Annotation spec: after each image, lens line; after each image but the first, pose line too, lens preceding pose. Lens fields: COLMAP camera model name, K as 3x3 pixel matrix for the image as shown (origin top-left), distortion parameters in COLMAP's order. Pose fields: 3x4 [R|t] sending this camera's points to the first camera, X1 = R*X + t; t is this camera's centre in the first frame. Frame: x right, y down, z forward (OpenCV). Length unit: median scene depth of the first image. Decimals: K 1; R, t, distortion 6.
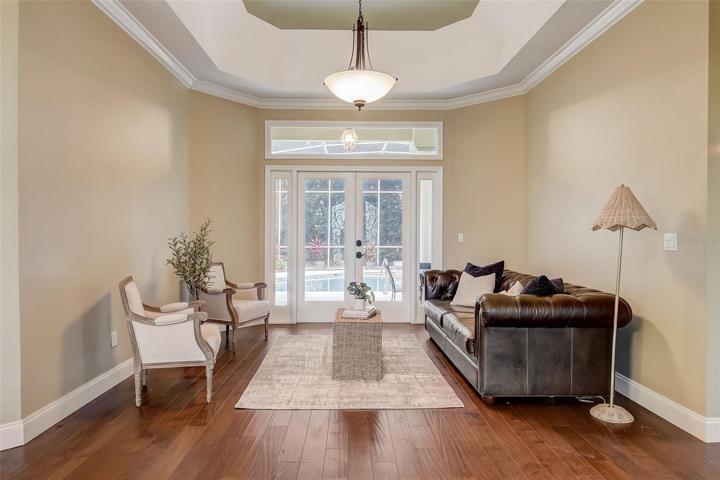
lens RADIAL K [[463.6, 0, 360.0], [0, 463.6, 240.0], [0, 0, 1]] dist [0.000147, 0.000129]
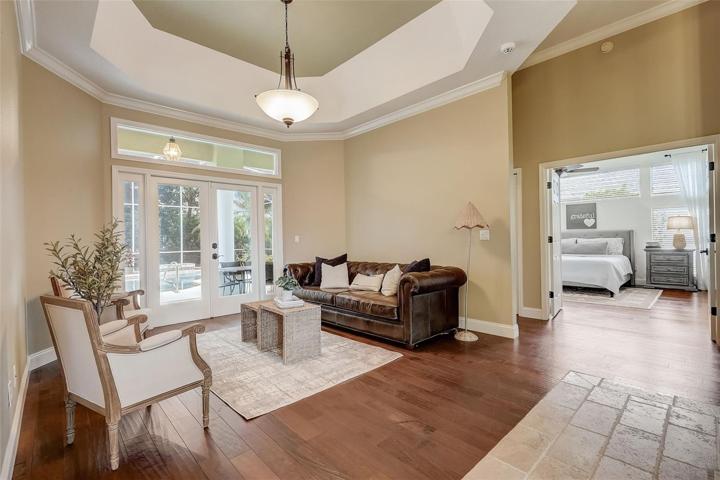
lens RADIAL K [[327.1, 0, 360.0], [0, 327.1, 240.0], [0, 0, 1]] dist [0.000275, 0.000561]
pose [[0.742055, -0.019742, 0.670048, -0.420834], [0.029639, 0.999555, -0.003374, 0.009087], [-0.669683, 0.022363, 0.742310, 0.278472]]
